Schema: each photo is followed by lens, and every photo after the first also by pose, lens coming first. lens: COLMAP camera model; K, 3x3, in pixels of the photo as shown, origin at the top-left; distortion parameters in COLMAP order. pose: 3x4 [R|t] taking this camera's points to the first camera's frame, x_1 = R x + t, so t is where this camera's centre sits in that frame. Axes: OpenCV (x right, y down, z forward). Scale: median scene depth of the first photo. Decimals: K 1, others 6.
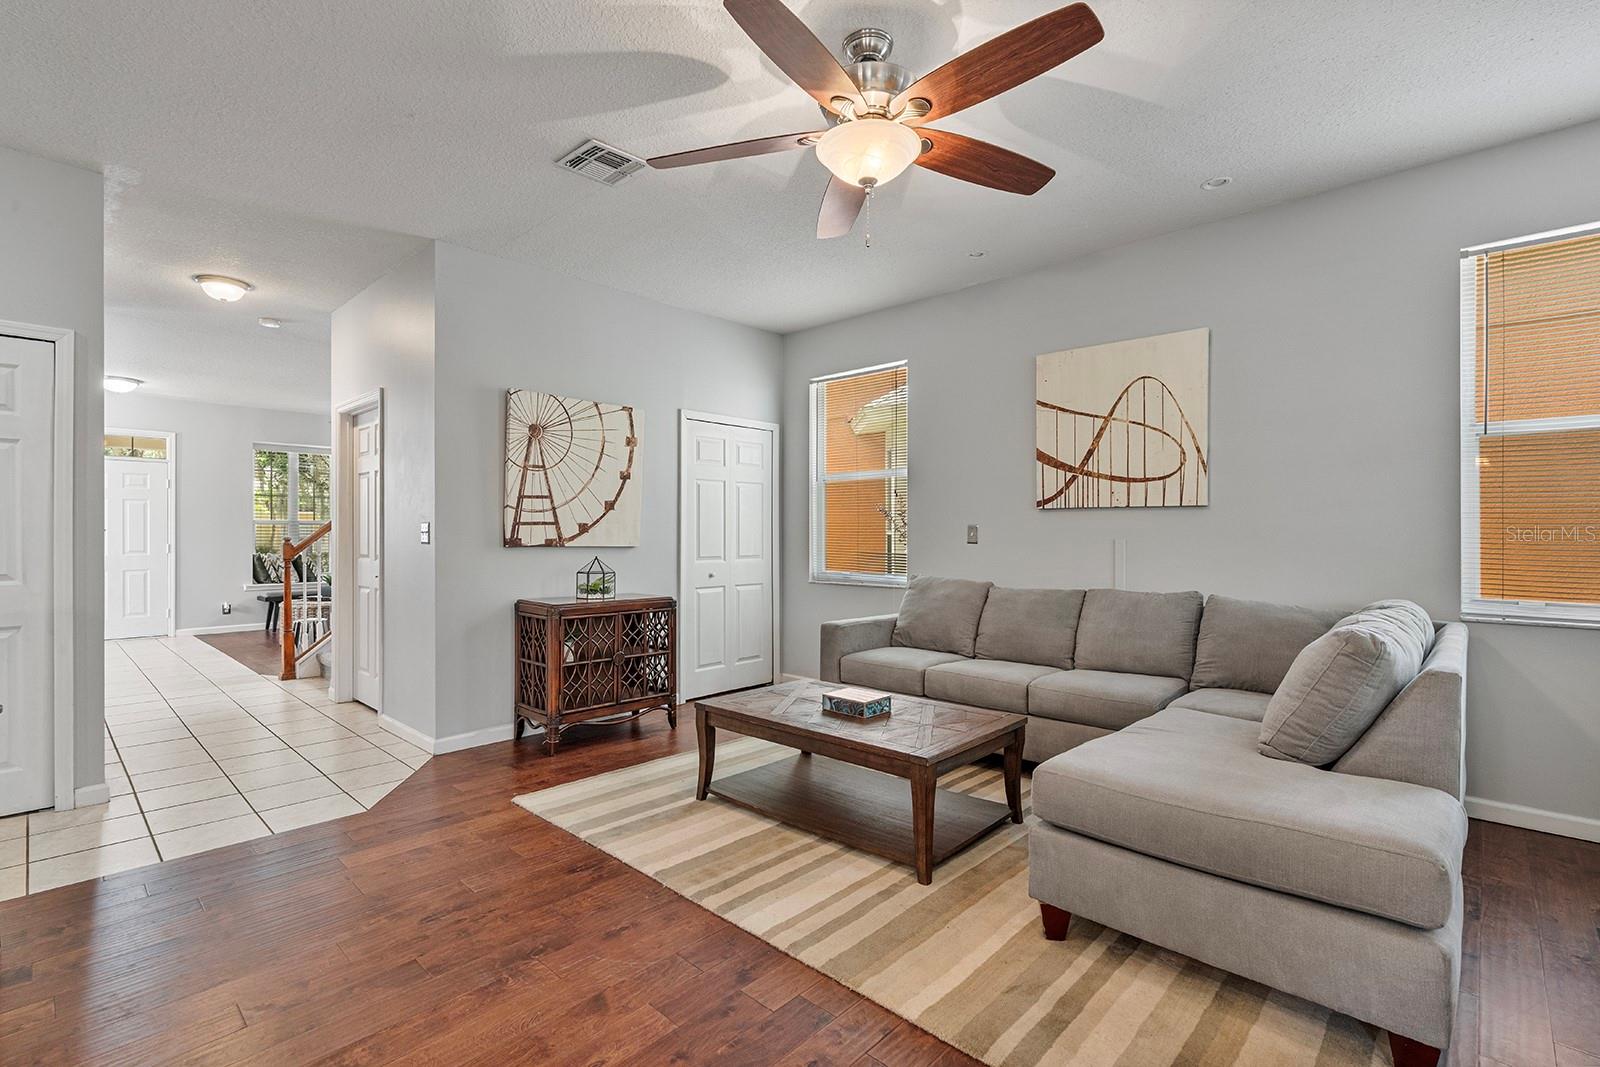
lens RADIAL K [[732.0, 0, 803.4], [0, 732.0, 545.6], [0, 0, 1]] dist [-0.004450, 0.002509]
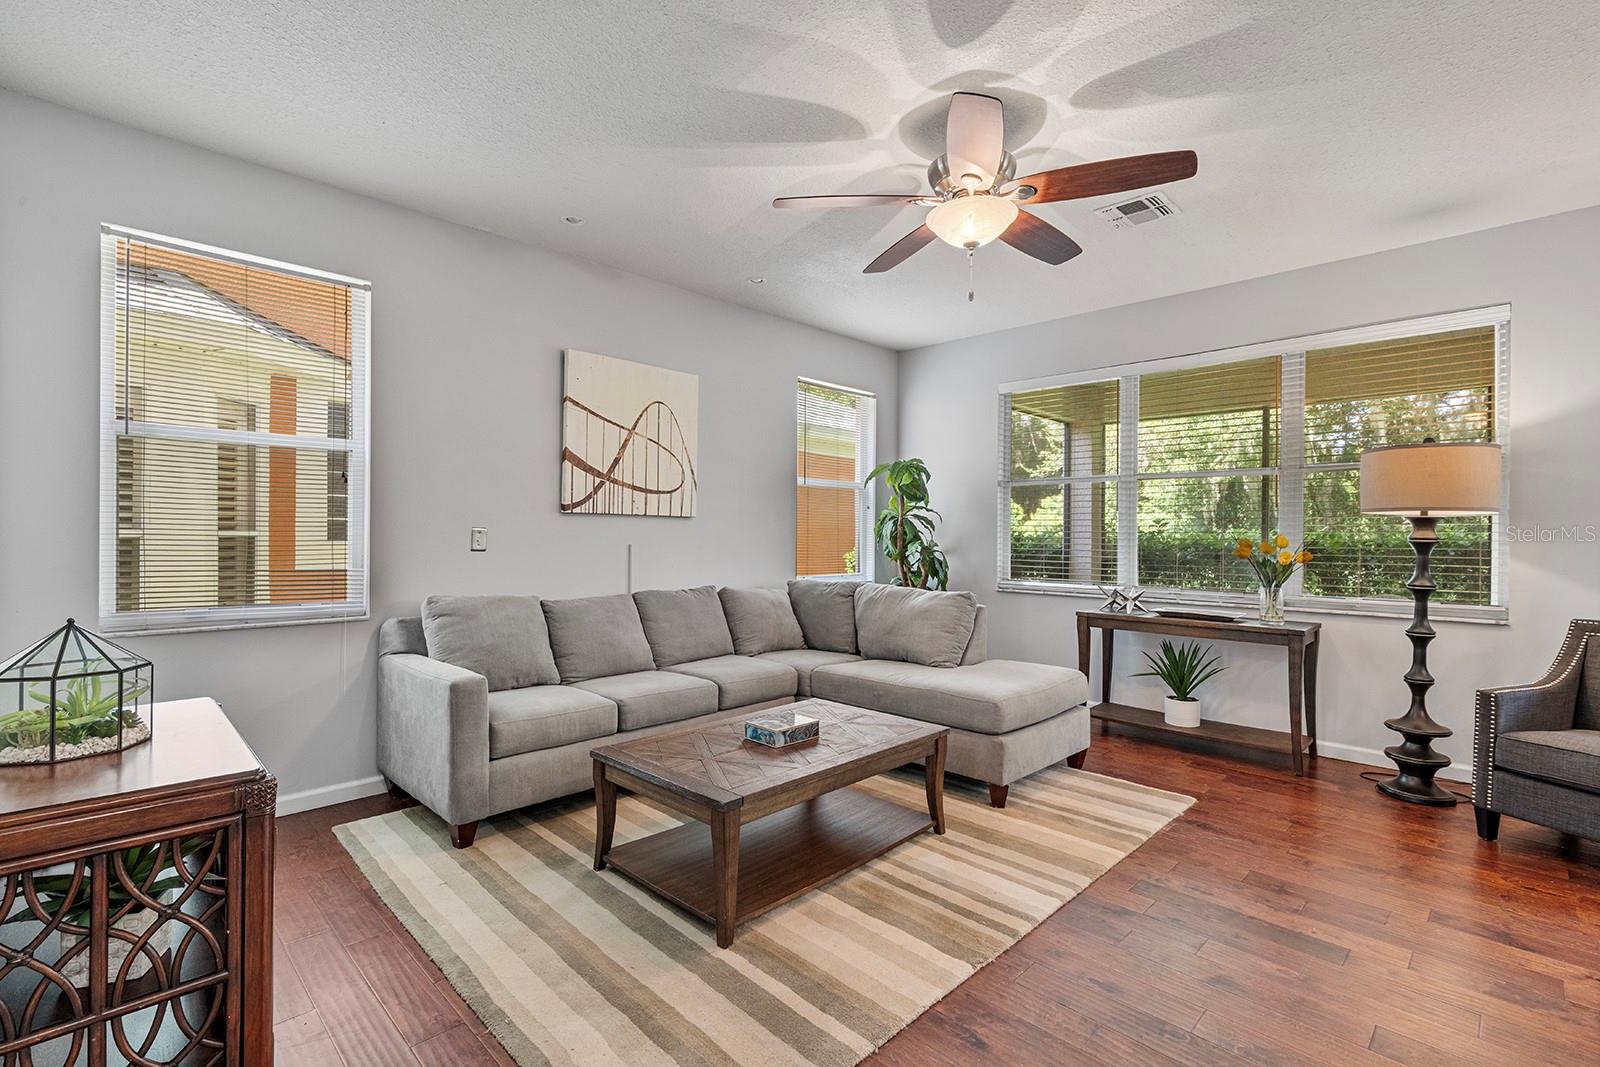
lens RADIAL K [[732.0, 0, 798.6], [0, 732.0, 532.4], [0, 0, 1]] dist [-0.004450, 0.002509]
pose [[0.040561, -0.004737, 0.999166, -0.638905], [-0.001803, 0.999987, 0.004814, -0.031825], [-0.999175, -0.001997, 0.040552, 0.708420]]
